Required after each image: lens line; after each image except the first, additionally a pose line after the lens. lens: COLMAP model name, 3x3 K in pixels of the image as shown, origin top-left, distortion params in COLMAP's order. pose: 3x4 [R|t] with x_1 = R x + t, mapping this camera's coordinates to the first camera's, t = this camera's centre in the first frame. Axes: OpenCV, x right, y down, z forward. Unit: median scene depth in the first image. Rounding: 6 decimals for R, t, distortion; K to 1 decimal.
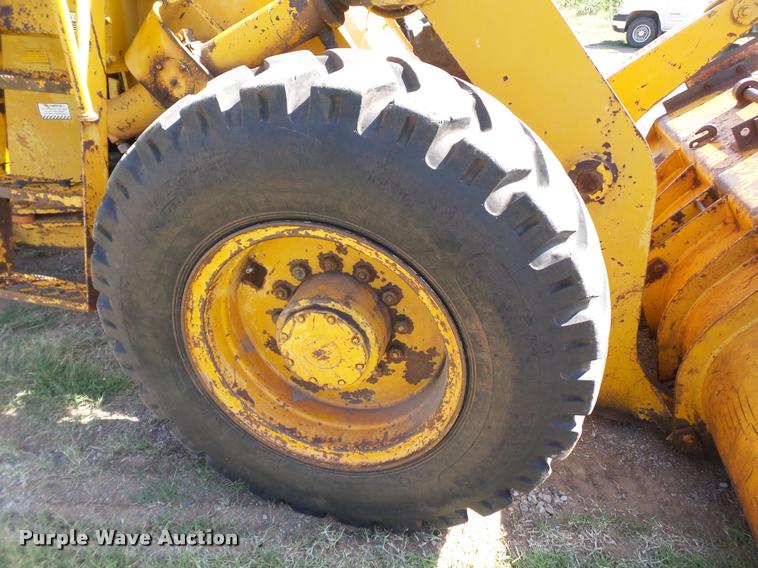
lens RADIAL K [[546.5, 0, 375.9], [0, 546.5, 286.9], [0, 0, 1]] dist [-0.004828, 0.008674]
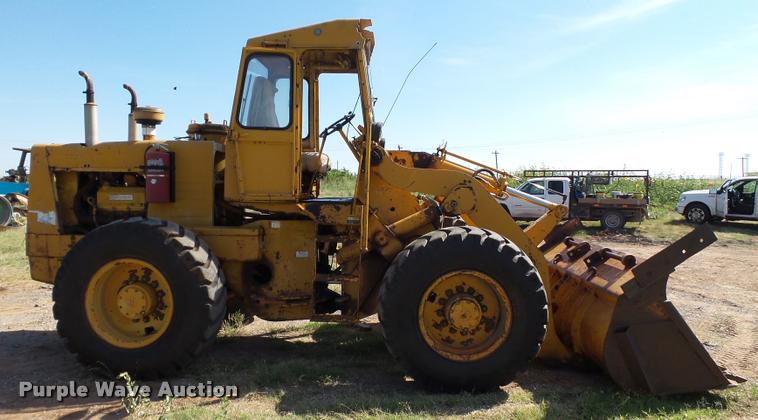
lens RADIAL K [[576.5, 0, 384.8], [0, 576.5, 205.4], [0, 0, 1]] dist [0.024208, -0.000476]
pose [[0.970124, -0.005677, 0.242544, -1.214533], [0.113544, 0.894105, -0.433226, 0.851015], [-0.214401, 0.447822, 0.868037, -1.855873]]
